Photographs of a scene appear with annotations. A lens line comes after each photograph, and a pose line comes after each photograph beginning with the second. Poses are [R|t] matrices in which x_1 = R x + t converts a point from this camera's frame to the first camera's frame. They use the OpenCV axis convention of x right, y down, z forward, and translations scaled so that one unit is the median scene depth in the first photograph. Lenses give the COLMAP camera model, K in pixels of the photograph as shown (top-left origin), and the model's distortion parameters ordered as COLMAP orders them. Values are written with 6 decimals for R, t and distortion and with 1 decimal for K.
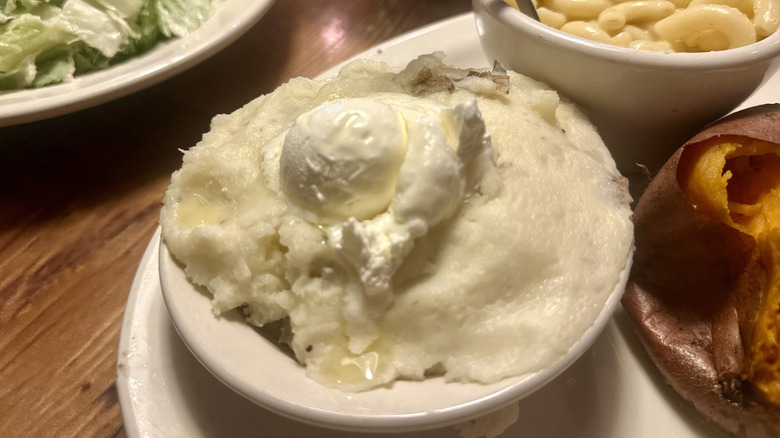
lens RADIAL K [[519.3, 0, 390.5], [0, 519.3, 217.1], [0, 0, 1]] dist [0.004232, -0.002978]
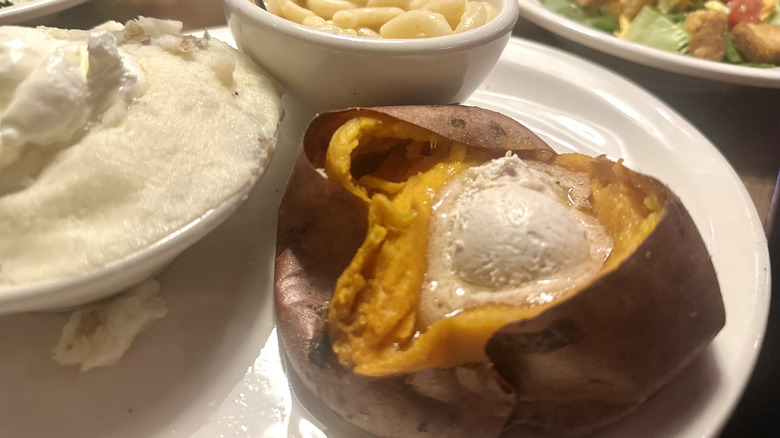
lens RADIAL K [[519.3, 0, 389.6], [0, 519.3, 219.5], [0, 0, 1]] dist [0.004232, -0.002978]
pose [[0.989963, 0.138878, -0.026185, 0.800393], [-0.140989, 0.983280, -0.115246, 0.184079], [0.009742, 0.117781, 0.992992, -0.009103]]
